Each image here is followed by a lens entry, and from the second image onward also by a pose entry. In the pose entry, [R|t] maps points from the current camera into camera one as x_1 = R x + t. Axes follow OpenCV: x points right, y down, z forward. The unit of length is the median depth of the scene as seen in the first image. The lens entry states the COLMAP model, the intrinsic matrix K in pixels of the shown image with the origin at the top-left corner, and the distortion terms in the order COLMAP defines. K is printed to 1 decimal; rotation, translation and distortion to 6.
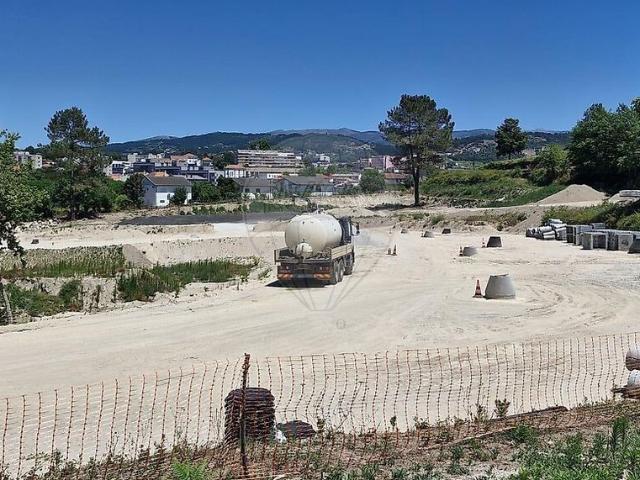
lens RADIAL K [[652.5, 0, 320.4], [0, 652.5, 240.8], [0, 0, 1]] dist [-0.004715, 0.000000]
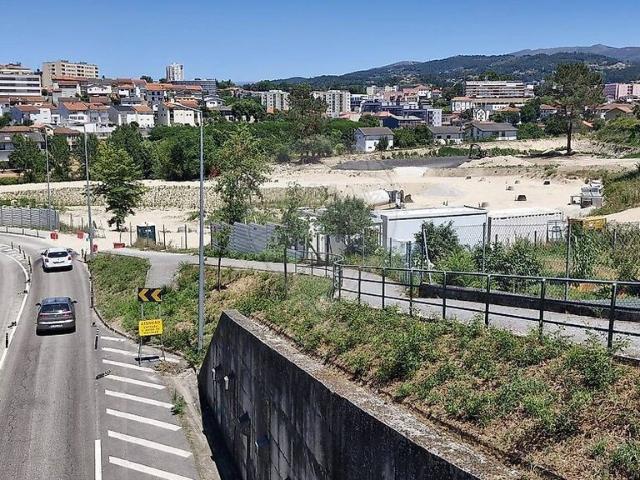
lens RADIAL K [[652.5, 0, 319.9], [0, 652.5, 239.7], [0, 0, 1]] dist [-0.004715, 0.000000]
pose [[0.933554, 0.050179, -0.354906, 0.122974], [-0.009520, 0.993274, 0.115394, -0.025485], [0.358309, -0.104348, 0.927753, -0.233036]]
